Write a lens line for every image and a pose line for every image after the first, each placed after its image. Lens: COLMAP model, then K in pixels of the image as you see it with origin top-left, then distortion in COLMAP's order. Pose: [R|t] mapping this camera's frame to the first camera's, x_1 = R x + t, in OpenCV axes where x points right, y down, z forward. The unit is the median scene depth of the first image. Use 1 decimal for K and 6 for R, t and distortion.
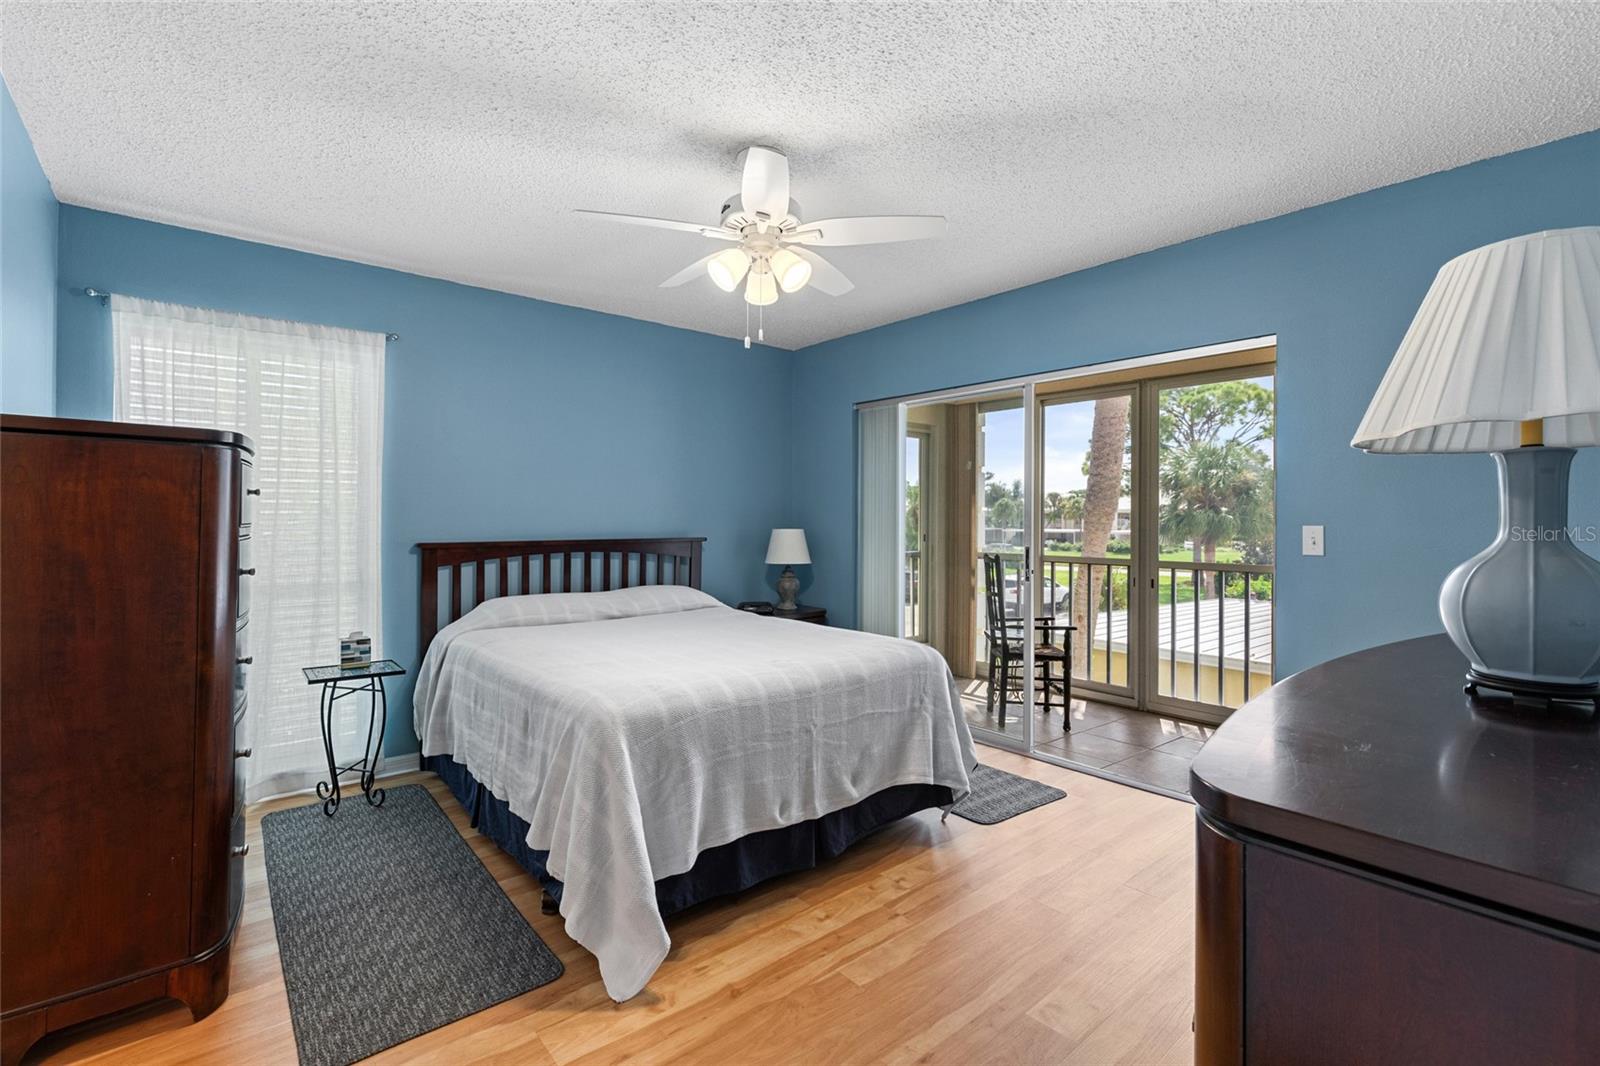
lens RADIAL K [[724.6, 0, 801.5], [0, 724.6, 522.4], [0, 0, 1]] dist [0.005175, -0.000431]
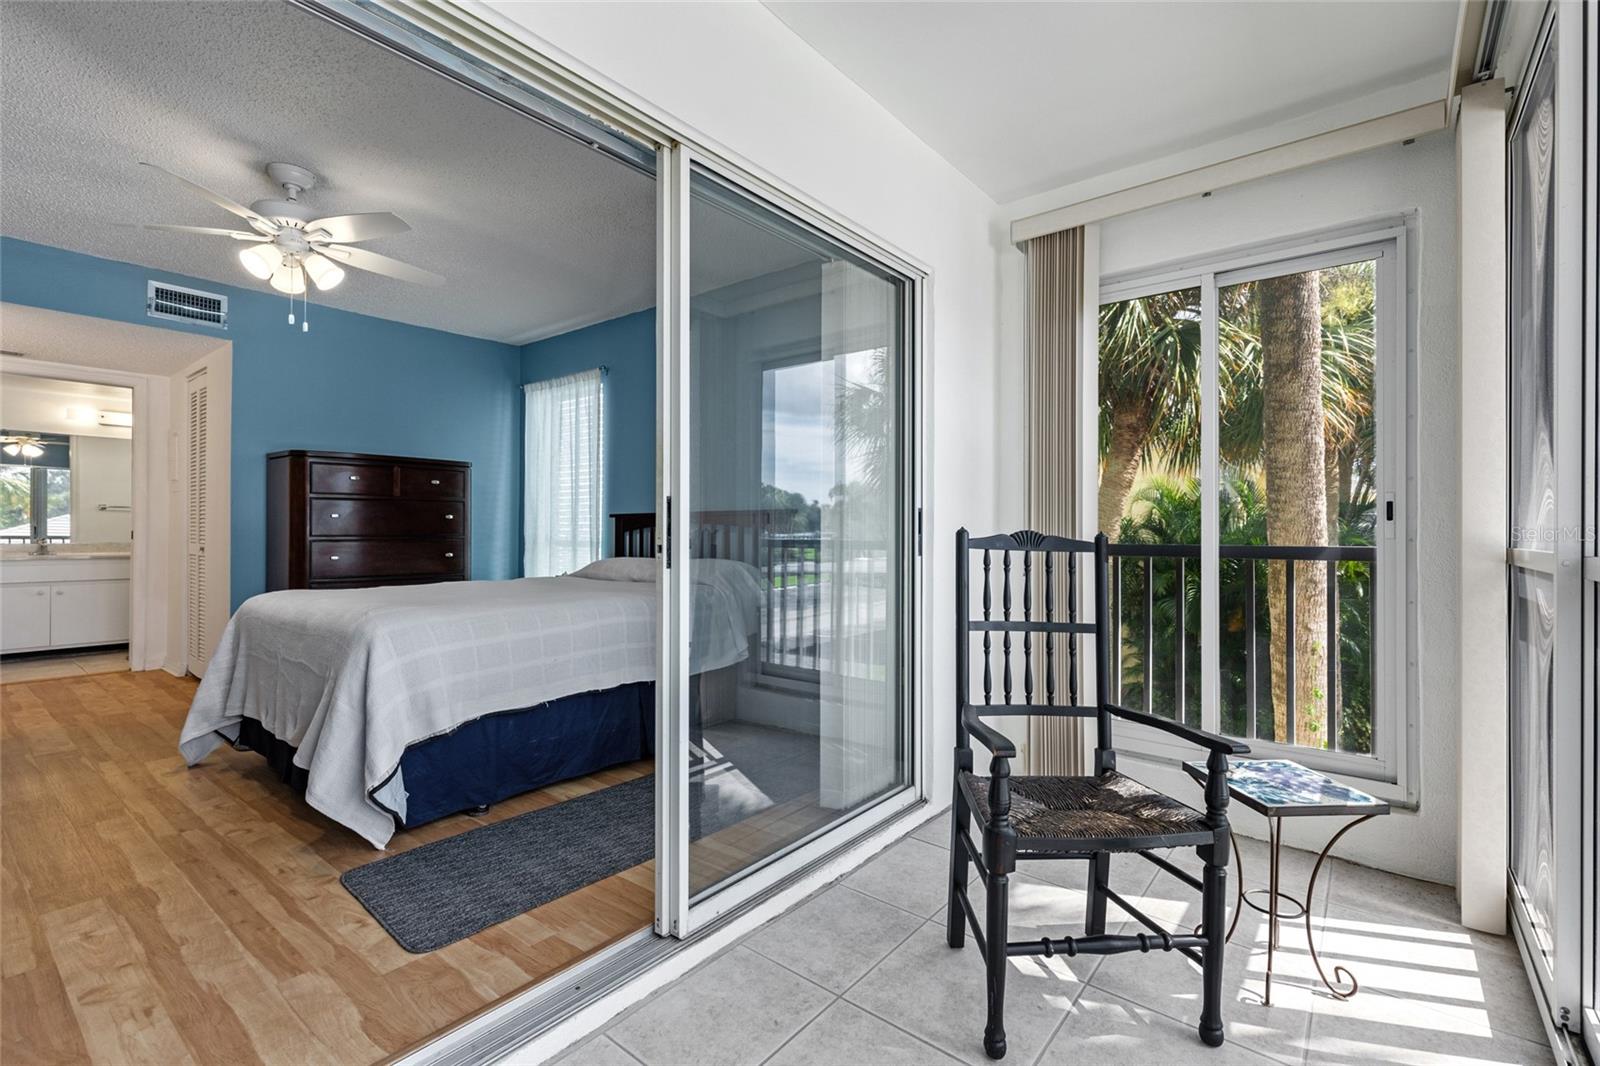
lens RADIAL K [[716.0, 0, 798.3], [0, 716.0, 527.7], [0, 0, 1]] dist [-0.000091, -0.000512]
pose [[0.196621, -0.006095, -0.980461, 0.905975], [-0.006785, 0.999948, -0.007576, 0.064982], [0.980456, 0.008142, 0.196570, 1.131141]]
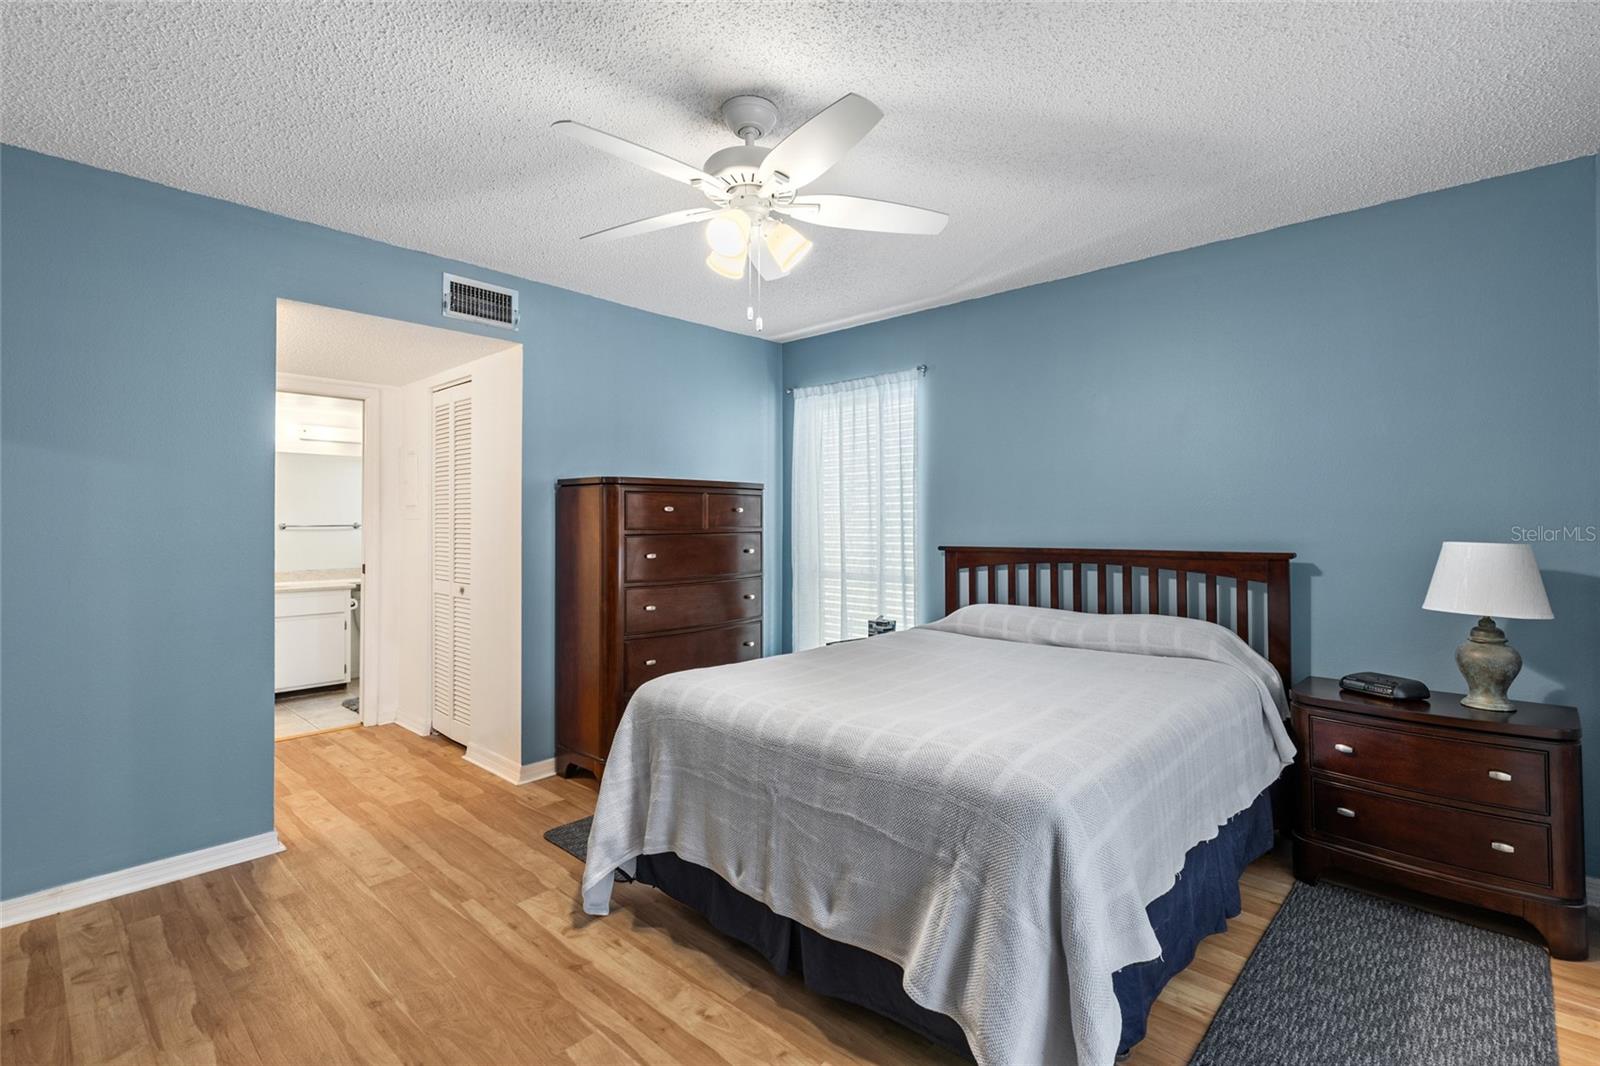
lens RADIAL K [[728.6, 0, 794.0], [0, 728.6, 513.7], [0, 0, 1]] dist [0.002728, 0.000242]
pose [[0.124167, -0.017580, -0.992106, 0.579264], [-0.002328, 0.999835, -0.018008, -0.000681], [0.992259, 0.004546, 0.124106, 0.666986]]
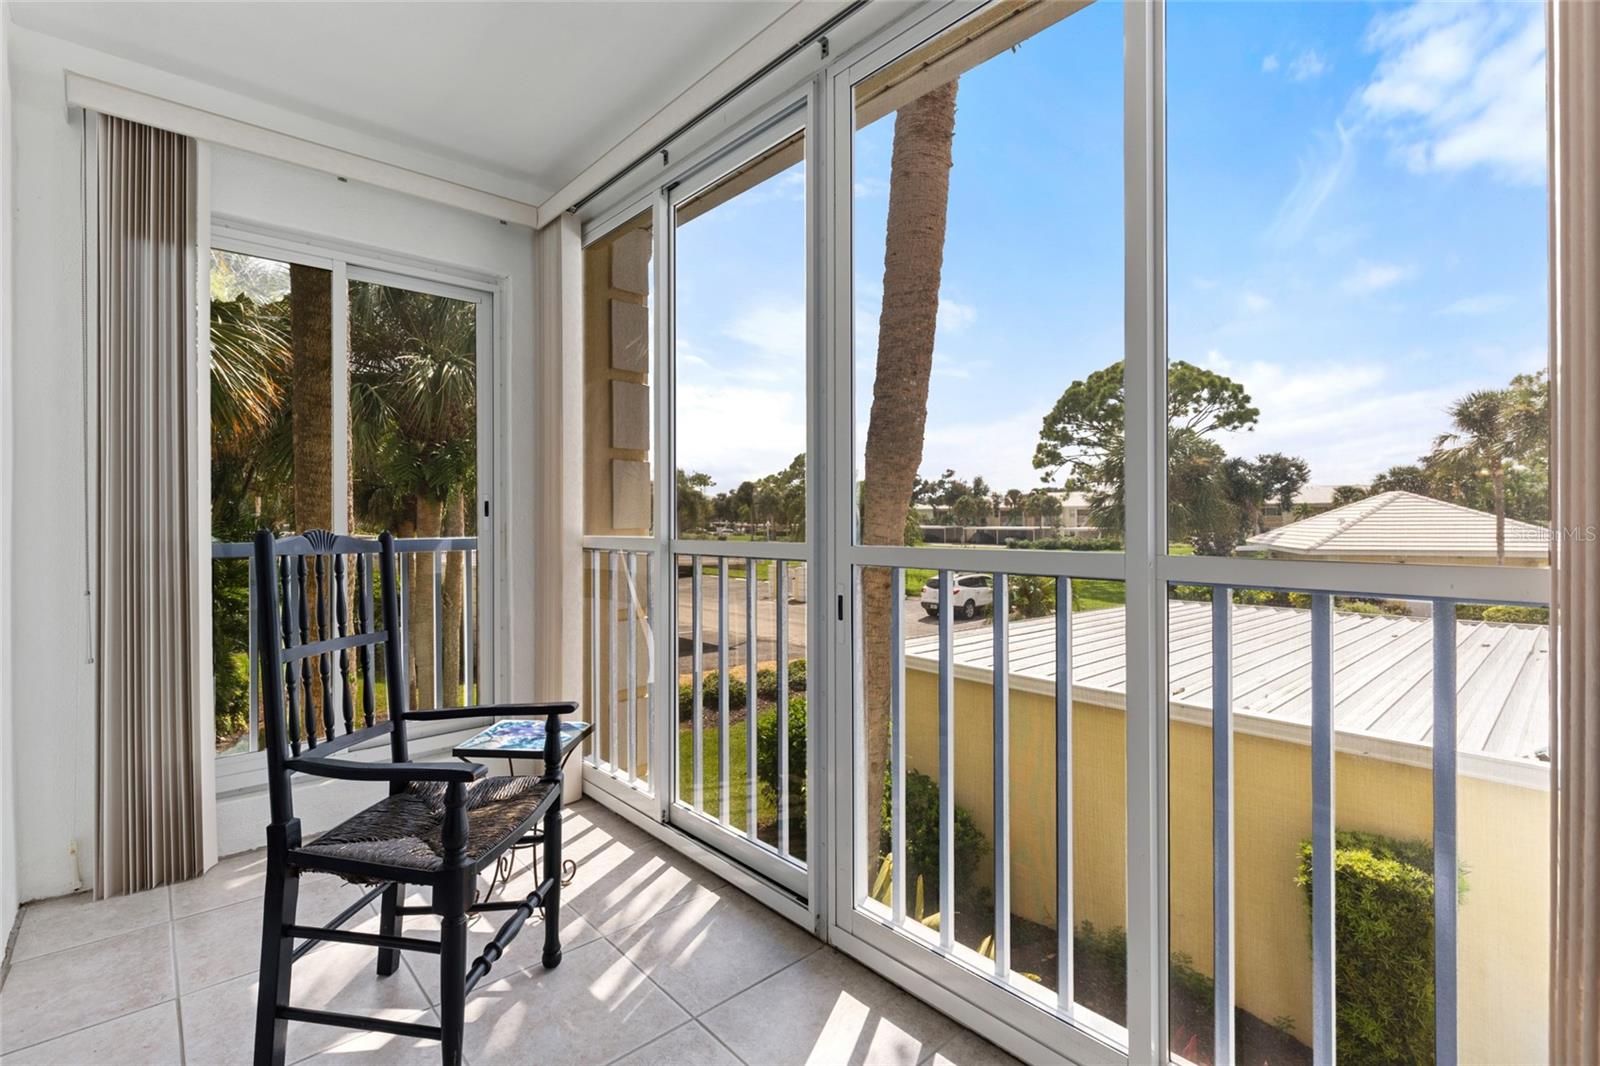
lens RADIAL K [[716.0, 0, 798.3], [0, 716.0, 527.7], [0, 0, 1]] dist [-0.000091, -0.000512]
pose [[0.999456, -0.008139, 0.031969, 0.655349], [0.007930, 0.999947, 0.006637, 0.058150], [-0.032021, -0.006380, 0.999467, 0.922103]]
